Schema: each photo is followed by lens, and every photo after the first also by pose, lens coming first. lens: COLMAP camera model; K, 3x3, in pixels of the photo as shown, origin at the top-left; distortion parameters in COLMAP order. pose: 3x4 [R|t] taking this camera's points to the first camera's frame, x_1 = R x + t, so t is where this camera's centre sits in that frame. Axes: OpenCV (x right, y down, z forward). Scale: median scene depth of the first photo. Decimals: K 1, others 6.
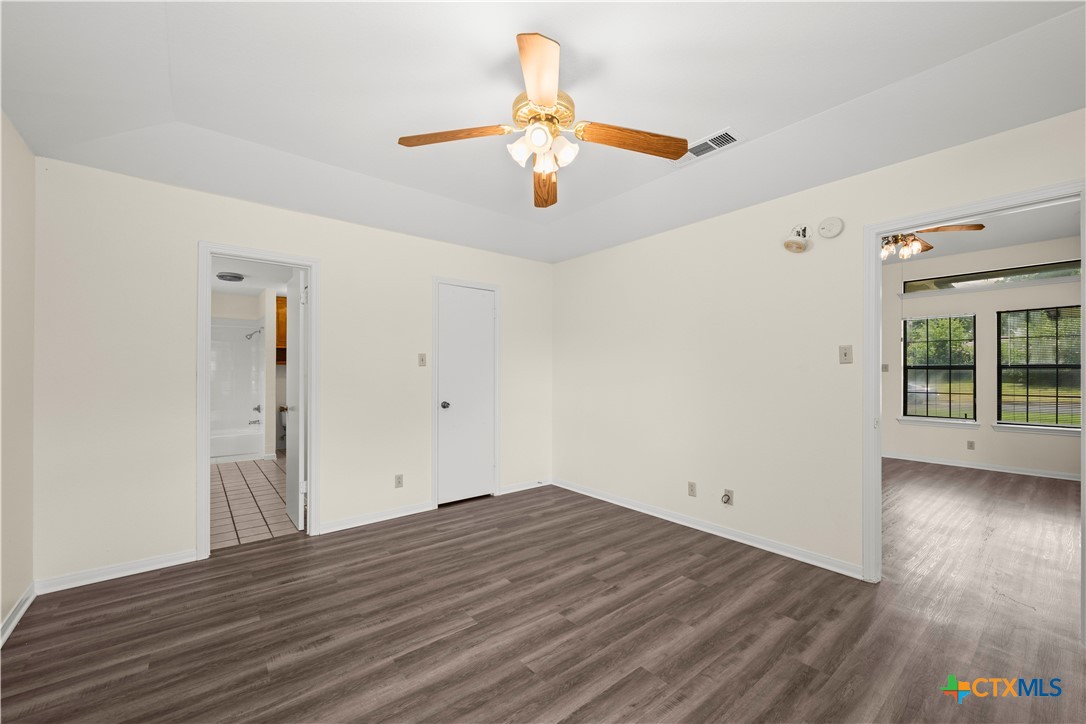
lens RADIAL K [[430.7, 0, 543.4], [0, 430.7, 377.8], [0, 0, 1]] dist [0.000001, -0.001155]
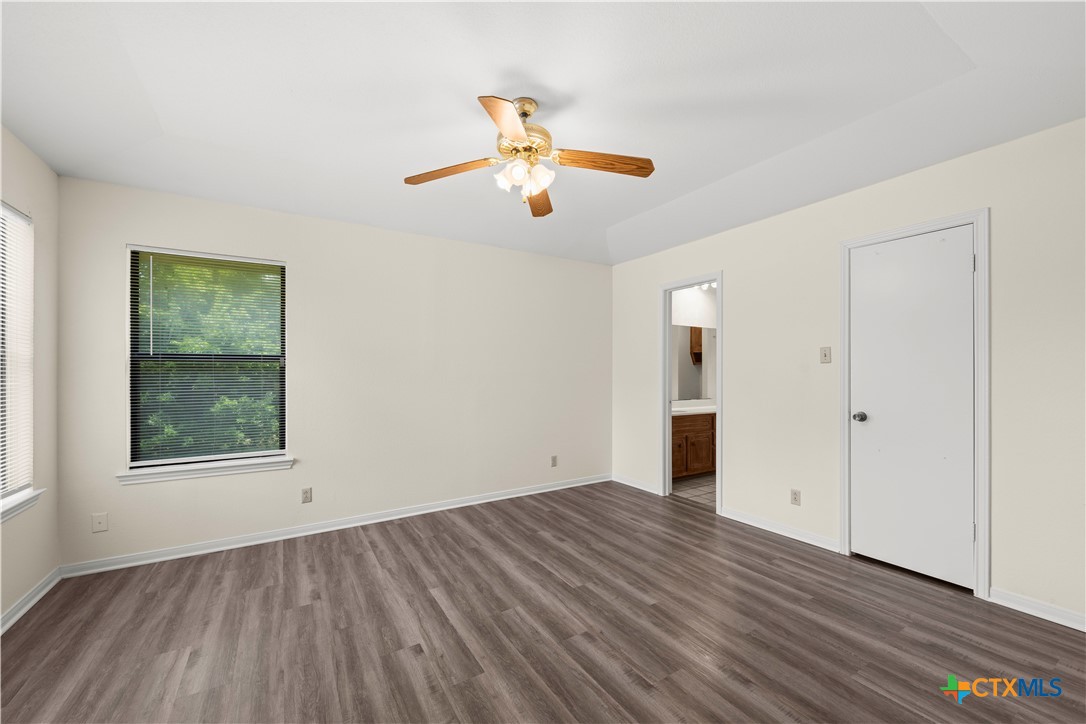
lens RADIAL K [[430.7, 0, 553.2], [0, 430.7, 363.5], [0, 0, 1]] dist [0.000001, -0.001155]
pose [[-0.116260, -0.017447, -0.993066, 0.910937], [-0.010578, 0.999811, -0.016327, -0.013303], [0.993163, 0.008607, -0.116422, 0.963953]]
